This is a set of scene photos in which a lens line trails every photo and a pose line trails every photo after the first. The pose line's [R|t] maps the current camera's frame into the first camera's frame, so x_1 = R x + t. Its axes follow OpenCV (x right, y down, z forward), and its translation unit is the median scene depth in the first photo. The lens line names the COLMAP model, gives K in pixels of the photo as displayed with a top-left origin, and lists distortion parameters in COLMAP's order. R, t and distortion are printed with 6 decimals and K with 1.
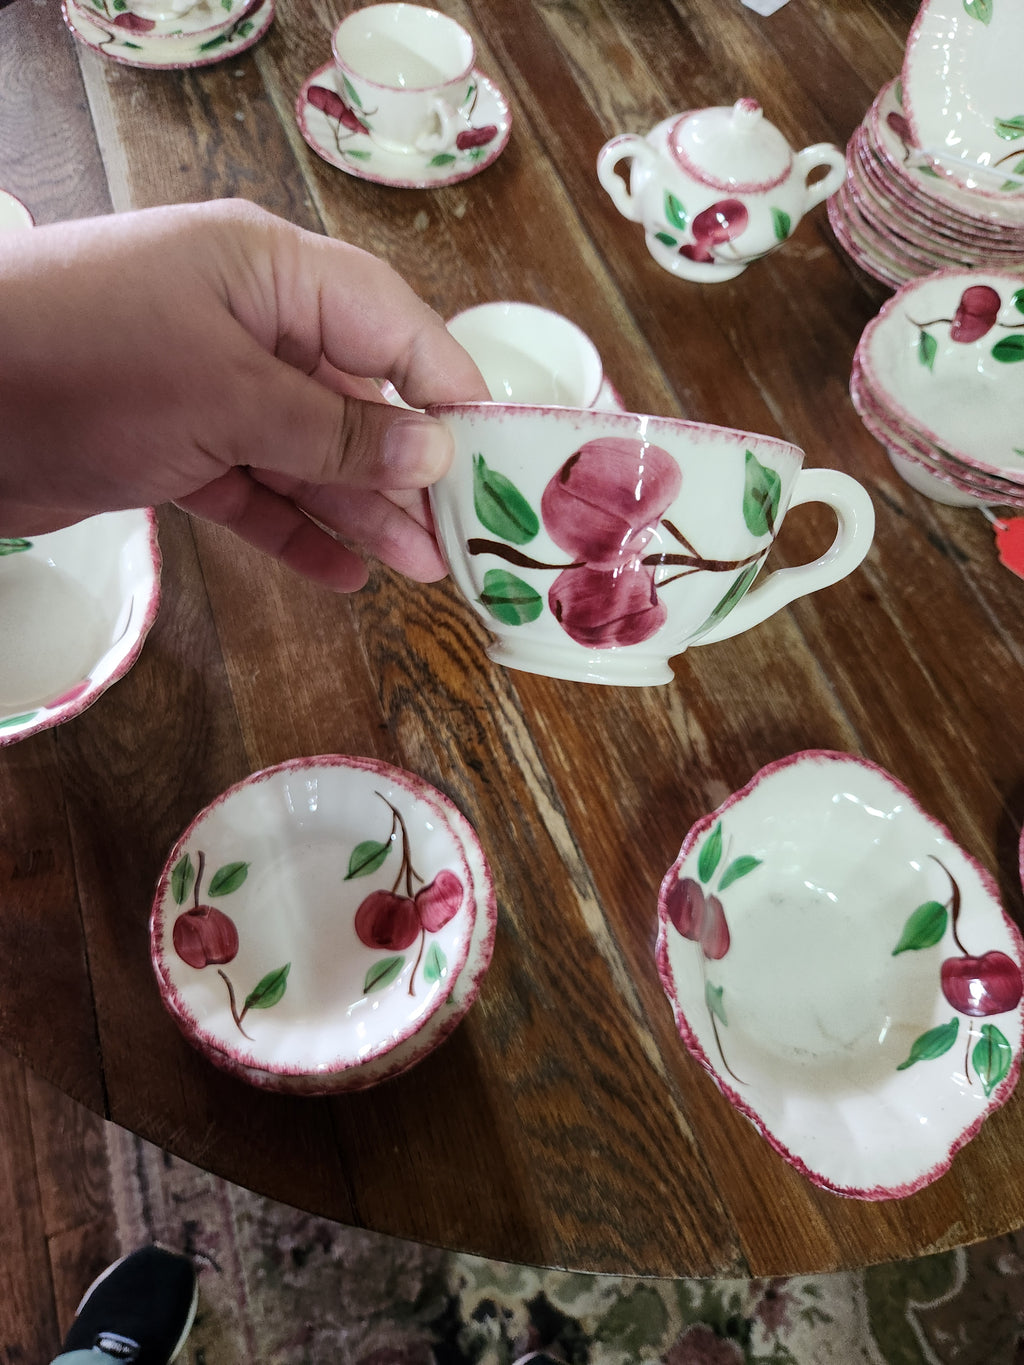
lens RADIAL K [[972.9, 0, 517.9], [0, 972.9, 679.0], [0, 0, 1]] dist [0.028010, -0.033075]
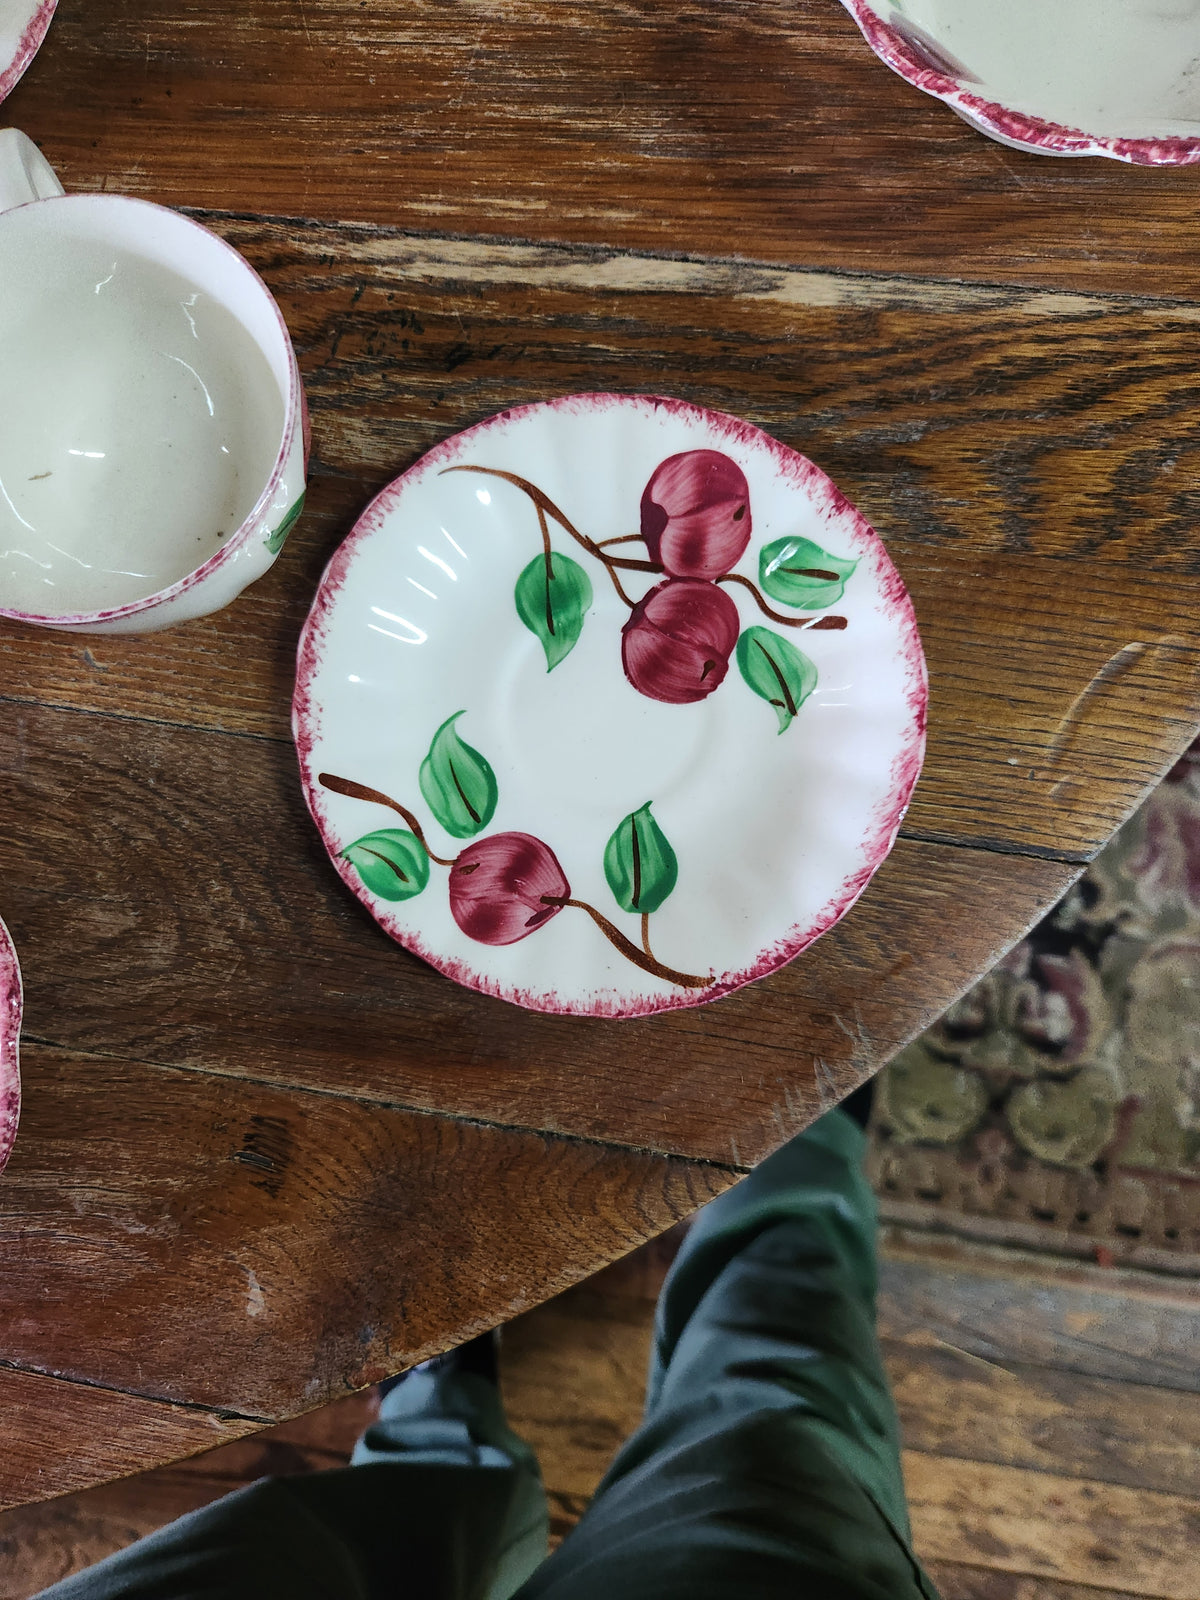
lens RADIAL K [[1140.3, 0, 600.7], [0, 1140.3, 822.6], [0, 0, 1]] dist [0.028010, -0.033075]
pose [[0.460856, -0.886938, -0.030858, -0.221573], [0.830837, 0.418961, 0.366307, 0.034321], [-0.311963, -0.194453, 0.929982, 0.379602]]
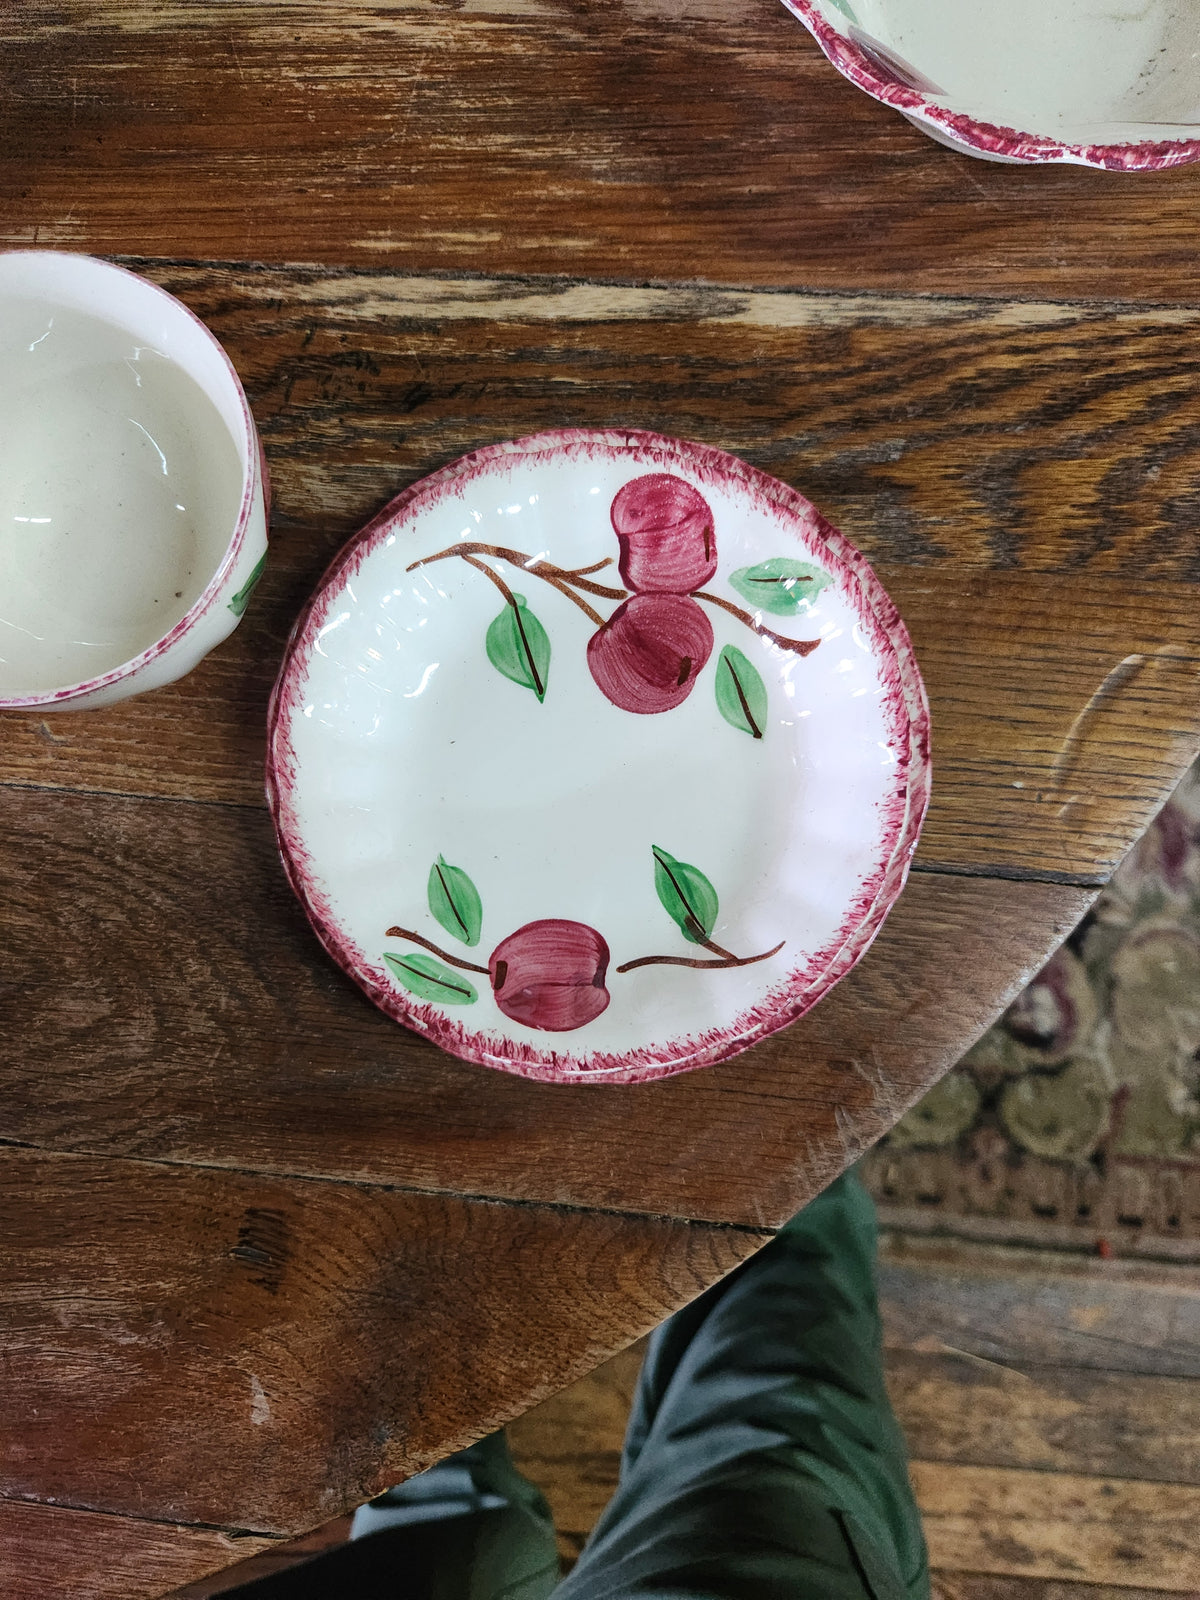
lens RADIAL K [[1140.3, 0, 596.0], [0, 1140.3, 805.9], [0, 0, 1]] dist [0.028010, -0.033075]
pose [[0.407052, -0.913405, -0.000691, -0.208472], [0.844378, 0.376002, 0.381638, 0.022228], [-0.348330, -0.155931, 0.924311, 0.413831]]
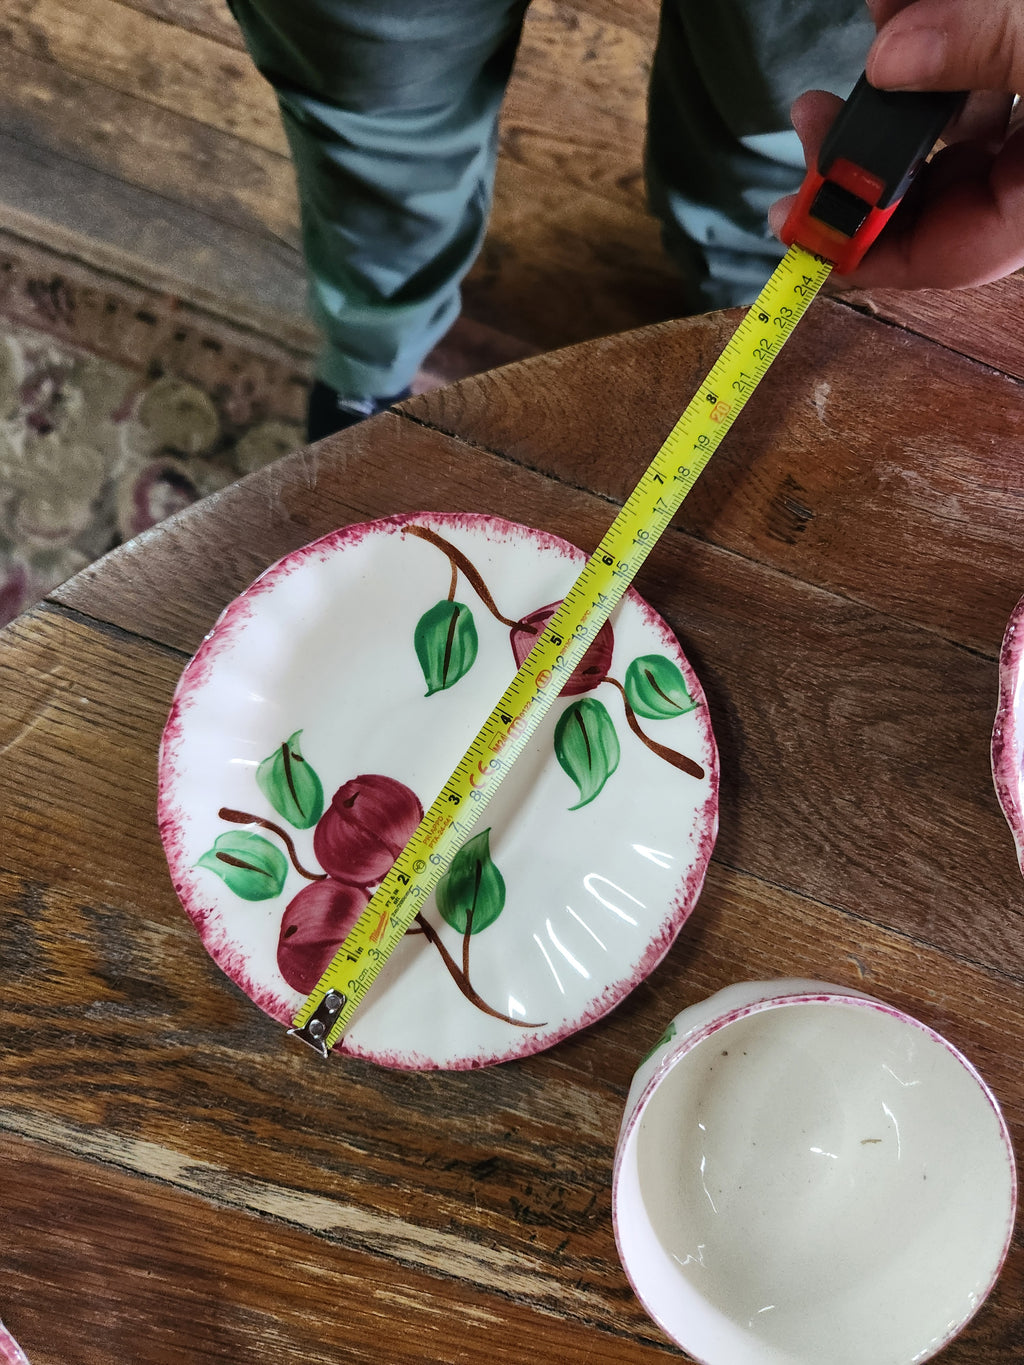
lens RADIAL K [[972.9, 0, 530.1], [0, 972.9, 668.2], [0, 0, 1]] dist [0.028010, -0.033075]
pose [[-0.641662, 0.760025, -0.103116, -0.237892], [-0.723536, -0.555206, 0.410172, -0.003059], [0.254490, 0.337800, 0.906160, 0.406947]]
